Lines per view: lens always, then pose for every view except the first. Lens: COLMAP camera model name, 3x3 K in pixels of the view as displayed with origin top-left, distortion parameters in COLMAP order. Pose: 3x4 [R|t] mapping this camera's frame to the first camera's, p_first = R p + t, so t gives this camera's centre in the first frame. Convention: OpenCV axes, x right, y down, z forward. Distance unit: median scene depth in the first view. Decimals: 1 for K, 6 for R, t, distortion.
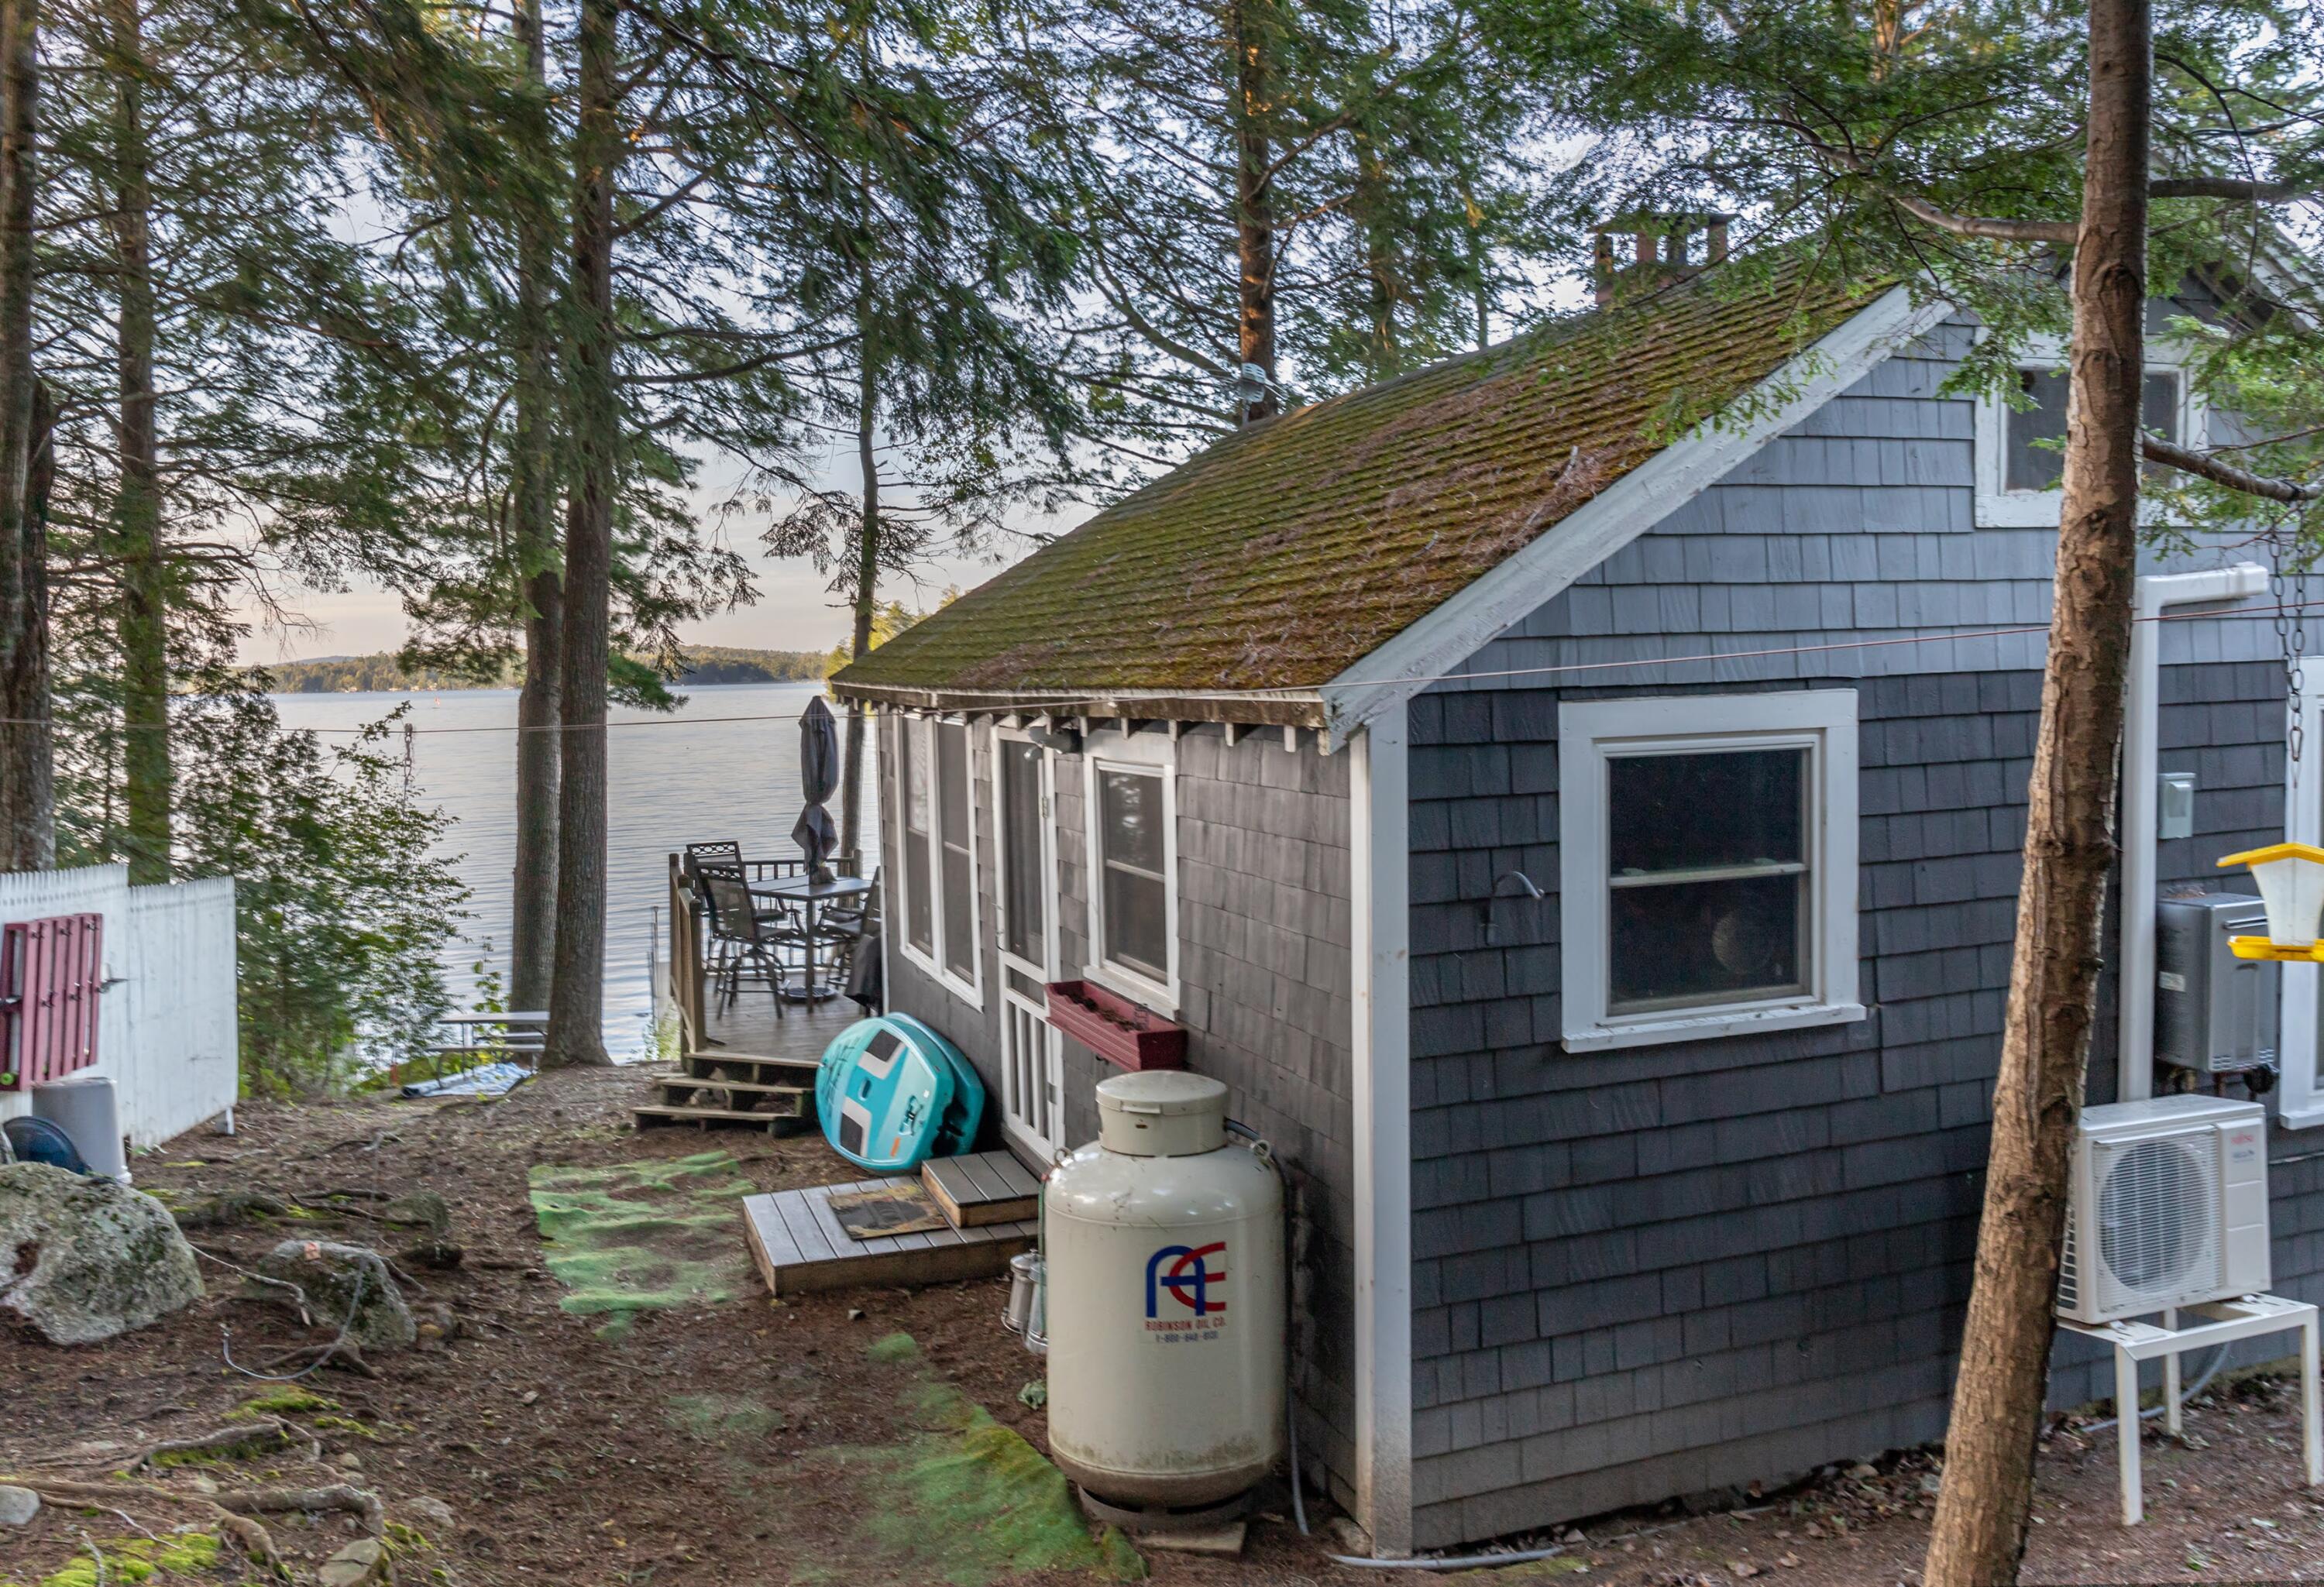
lens RADIAL K [[1807.4, 0, 1162.0], [0, 1807.4, 793.5], [0, 0, 1]] dist [-0.003196, -0.002237]
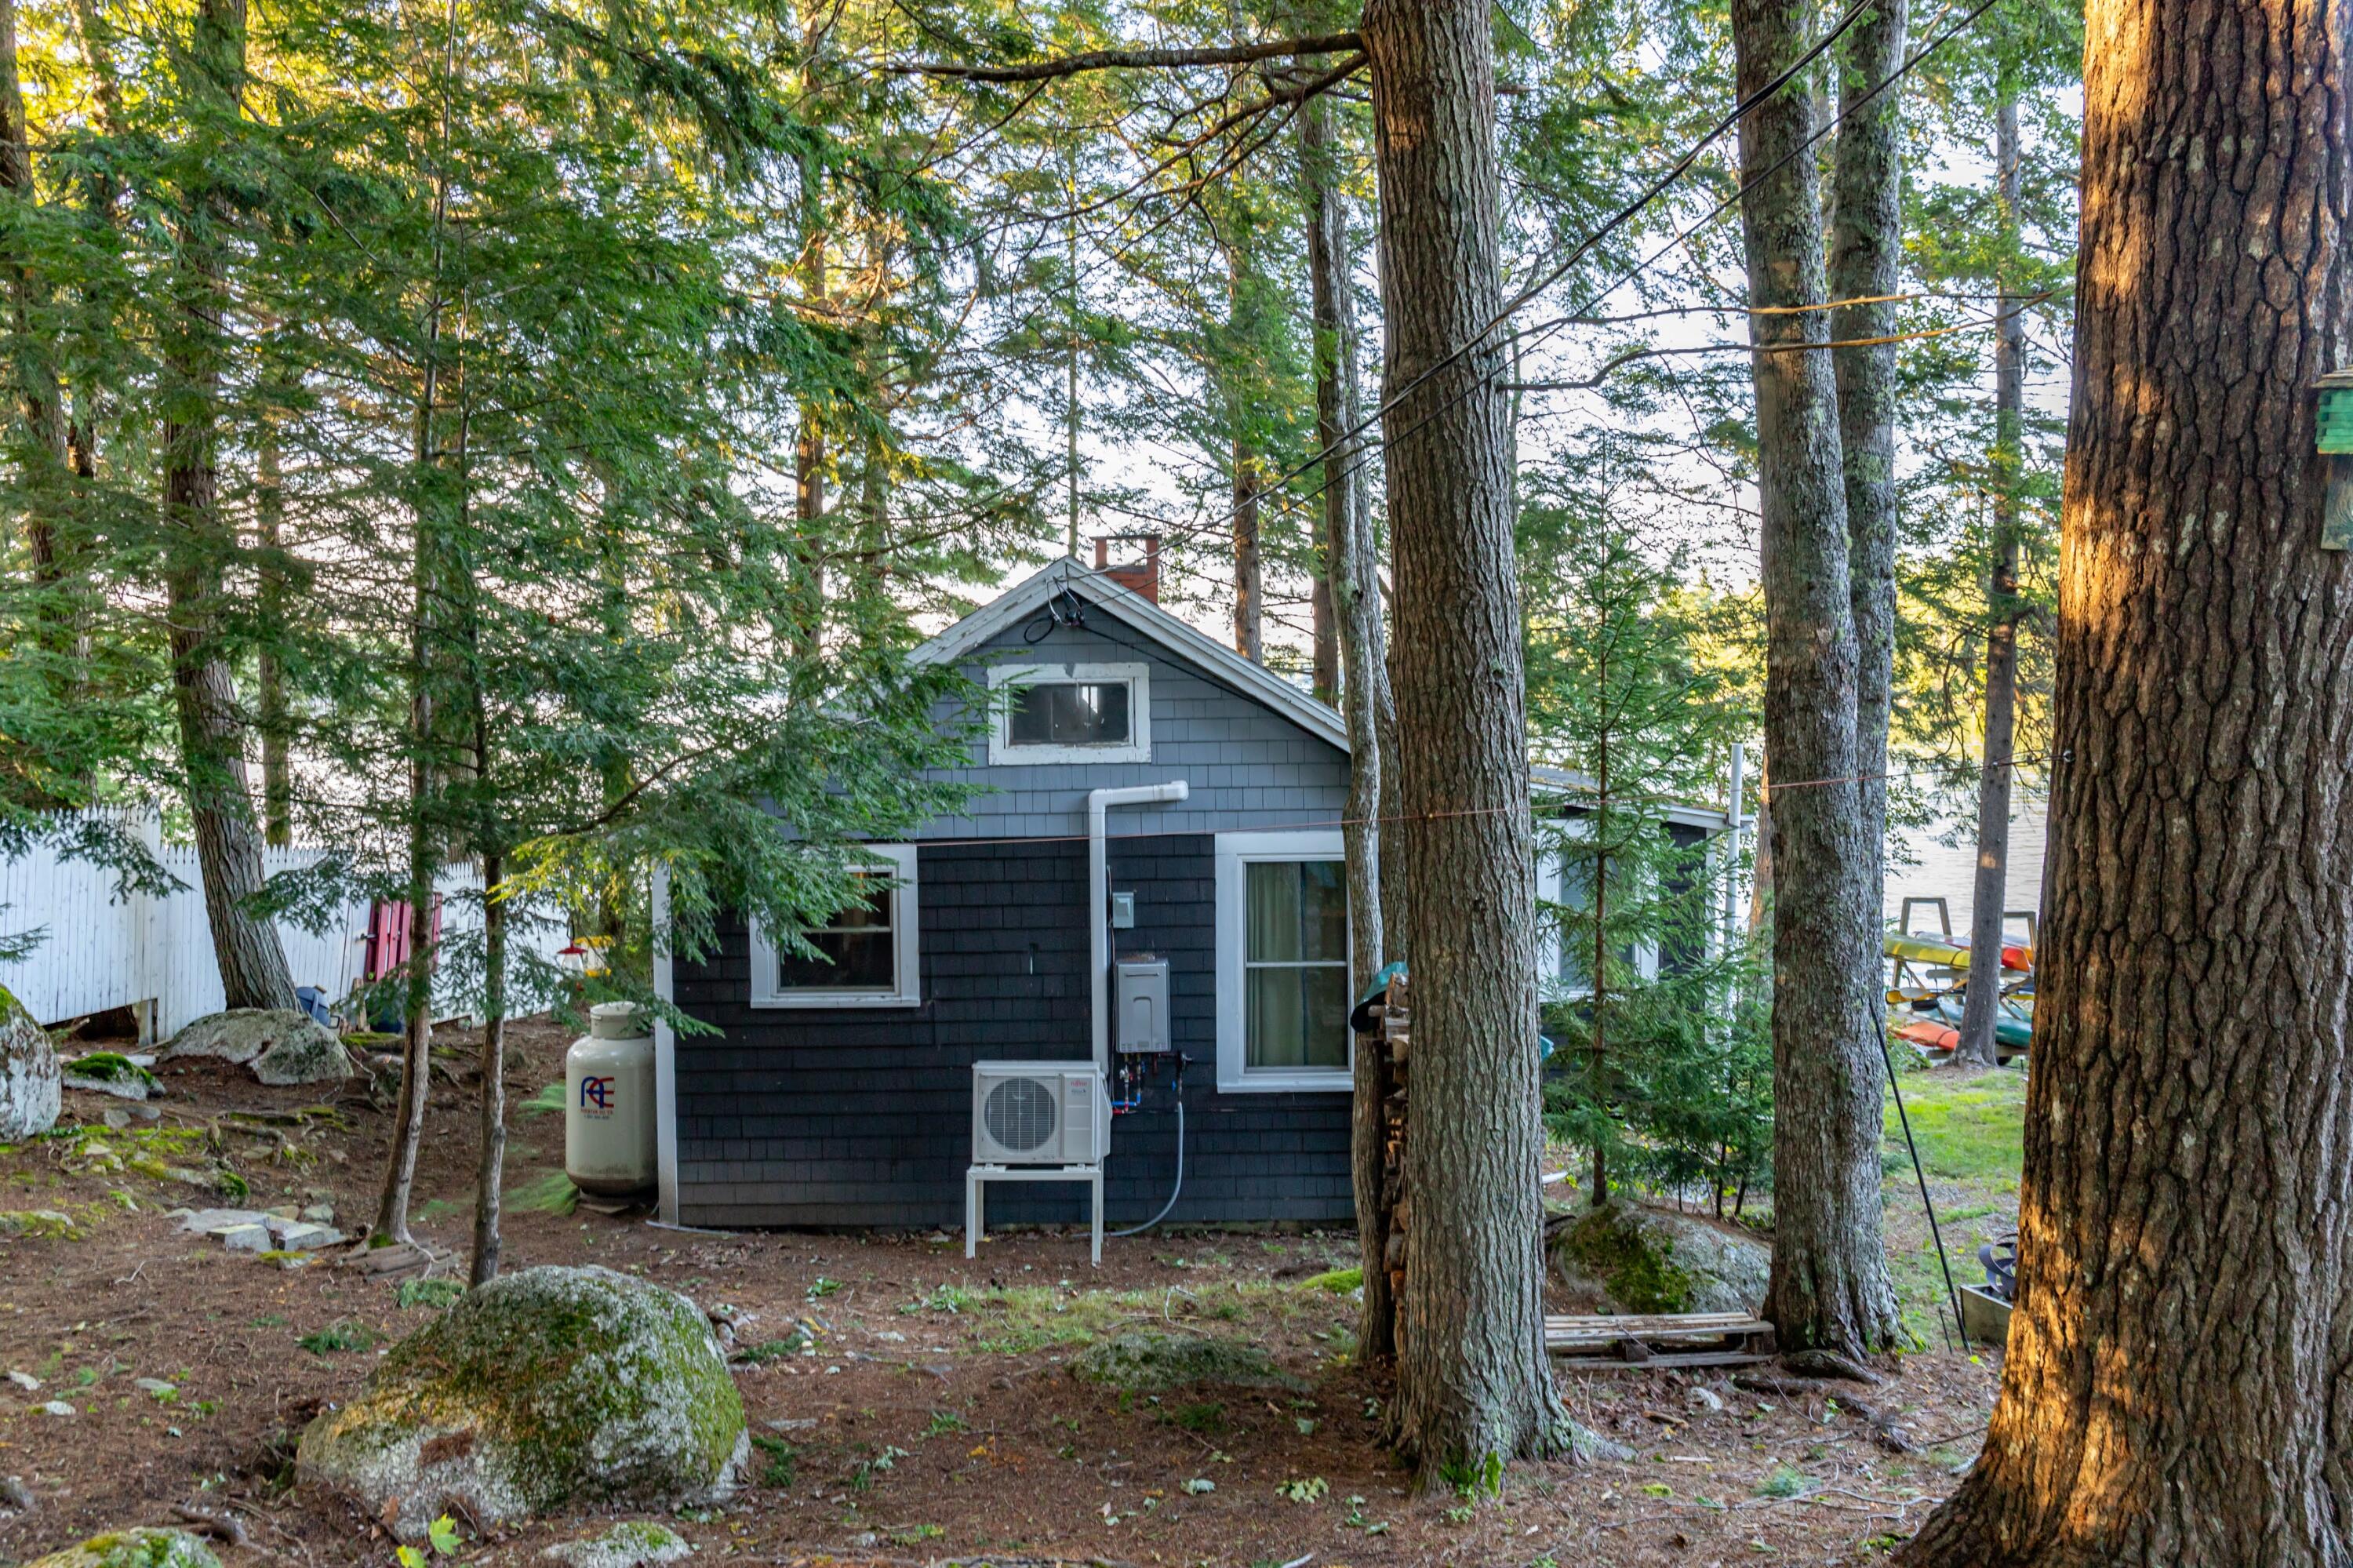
lens RADIAL K [[1866.5, 0, 1176.5], [0, 1866.5, 784.0], [0, 0, 1]] dist [0.000744, 0.001704]
pose [[0.931407, 0.040807, -0.361686, 1.407246], [-0.038938, 0.999164, 0.012459, -0.162658], [0.361892, 0.002479, 0.932217, -0.856924]]
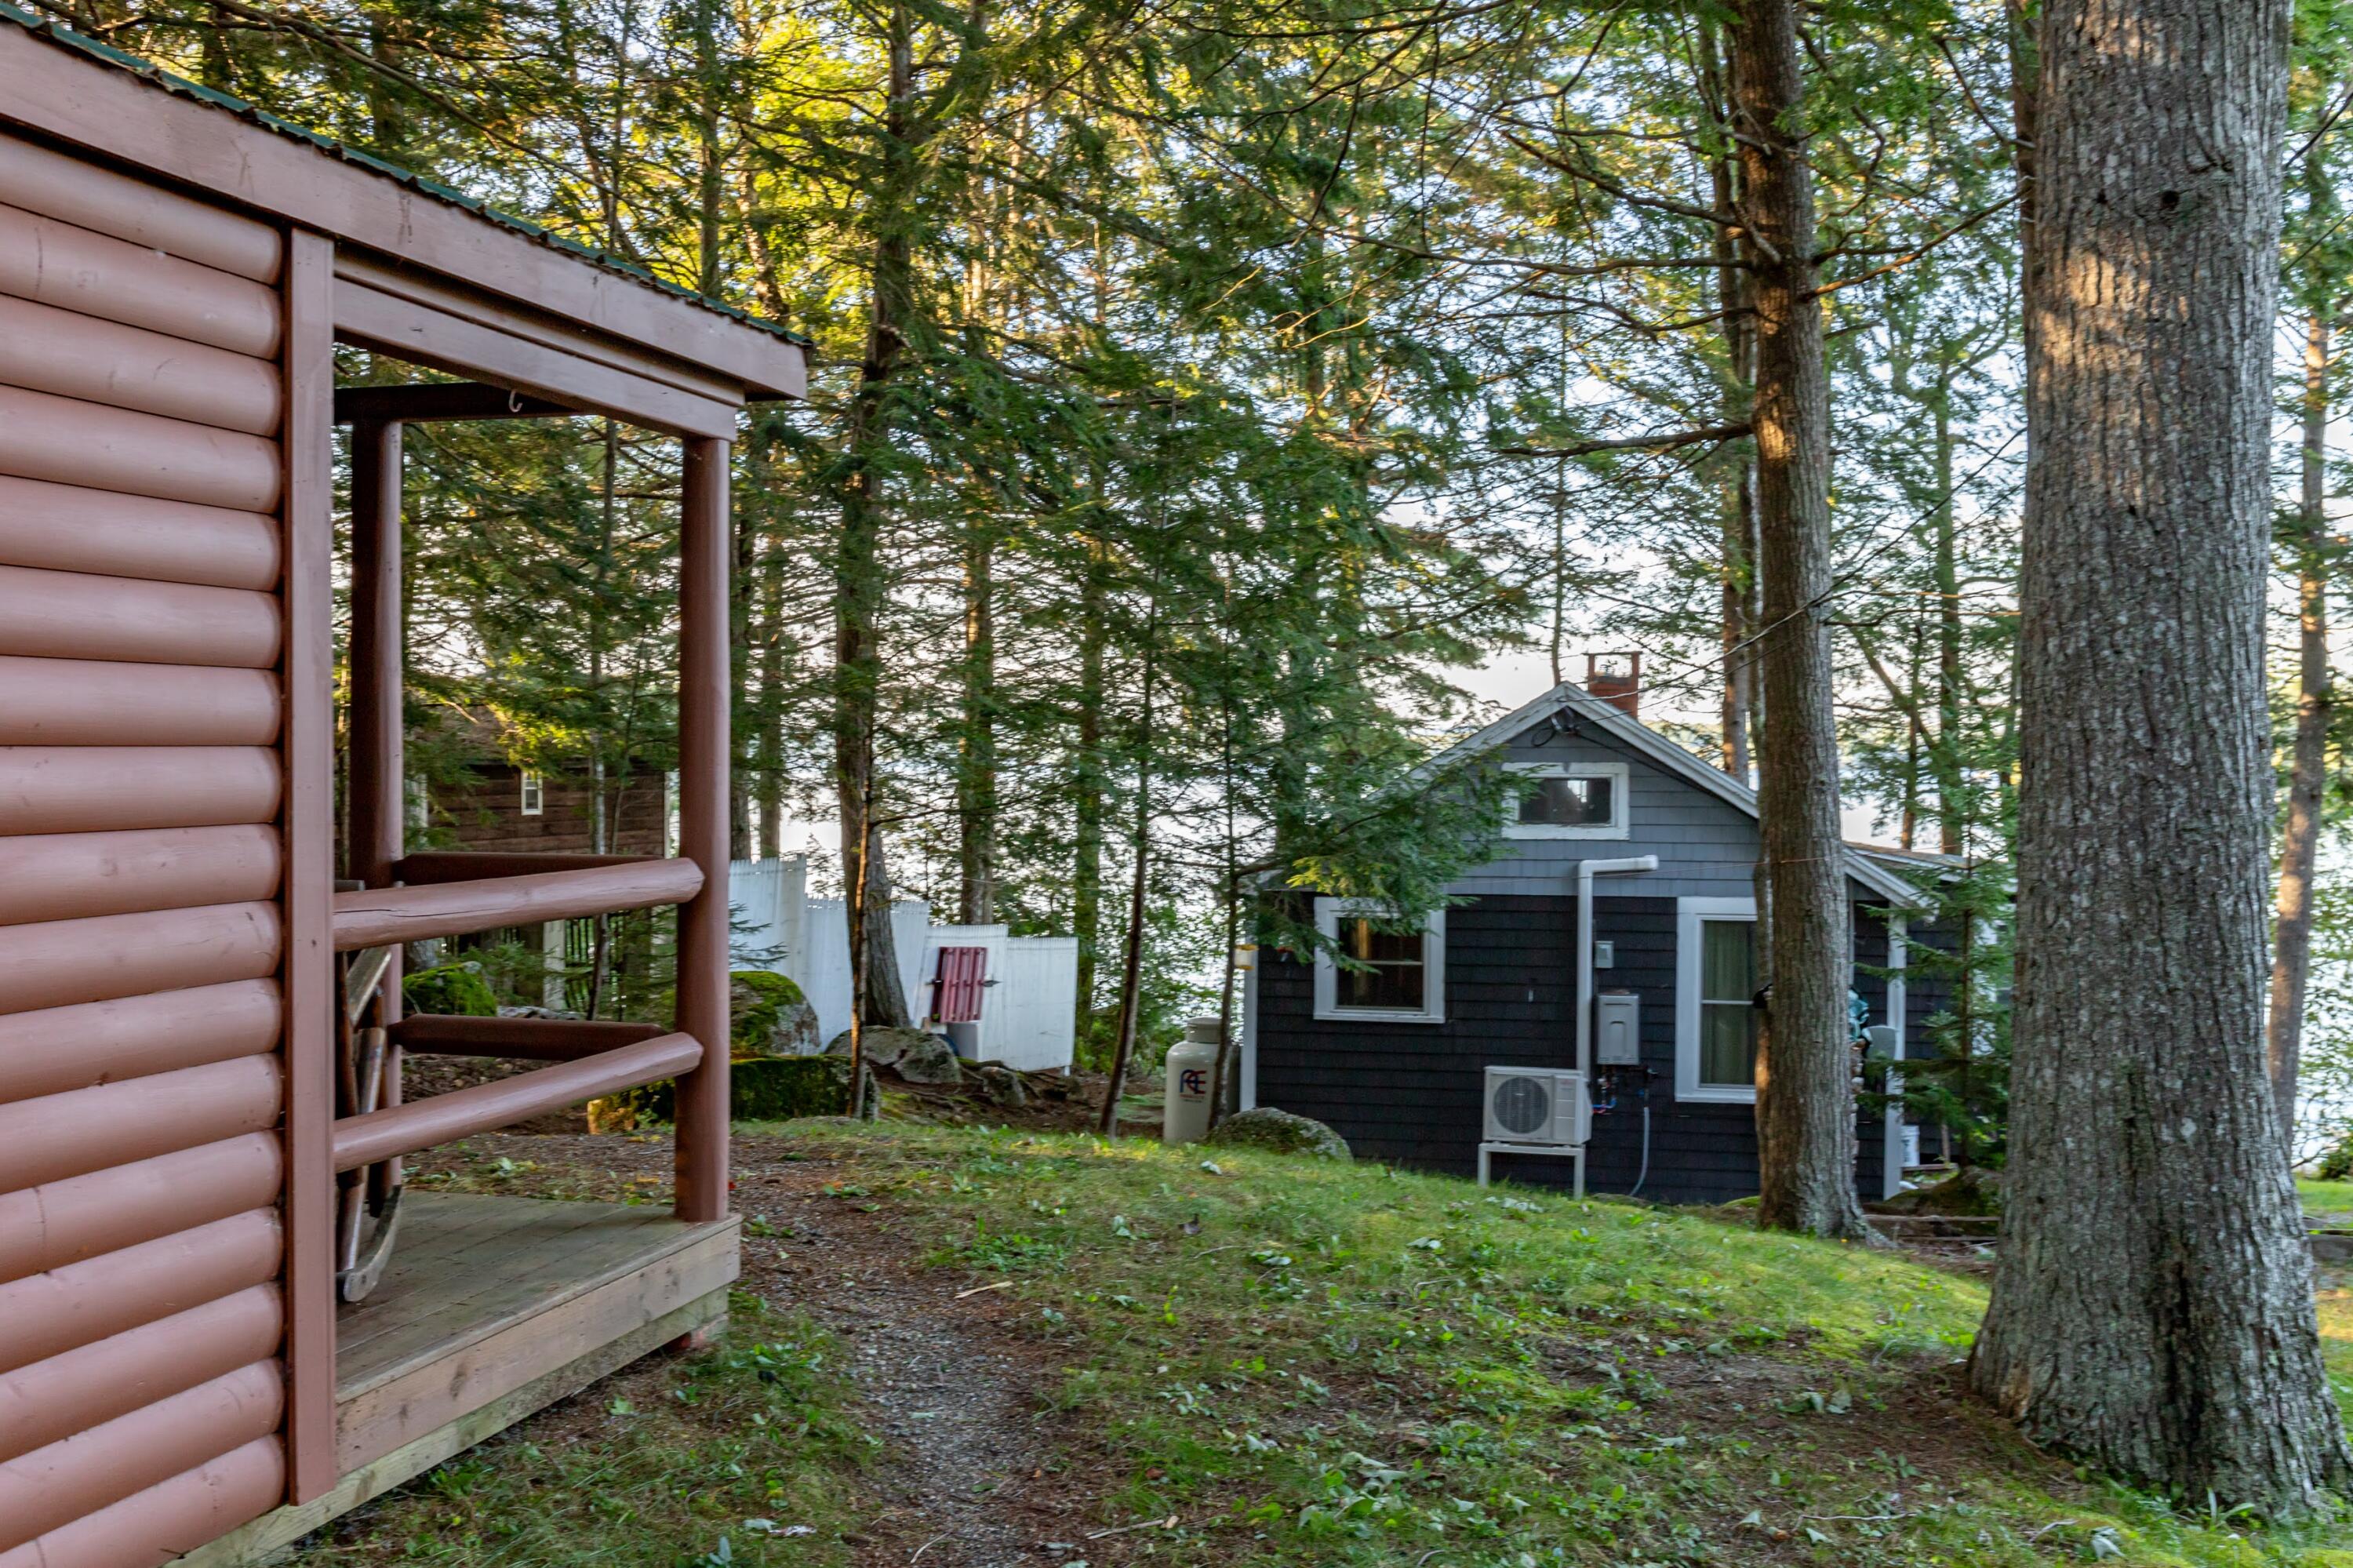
lens RADIAL K [[2223.0, 0, 1176.5], [0, 2223.0, 784.0], [0, 0, 1]] dist [-0.014097, -0.003218]
pose [[0.829254, 0.042116, -0.557282, 1.863962], [-0.064714, 0.997685, -0.020896, -0.131344], [0.555112, 0.053392, 0.830060, -1.942104]]
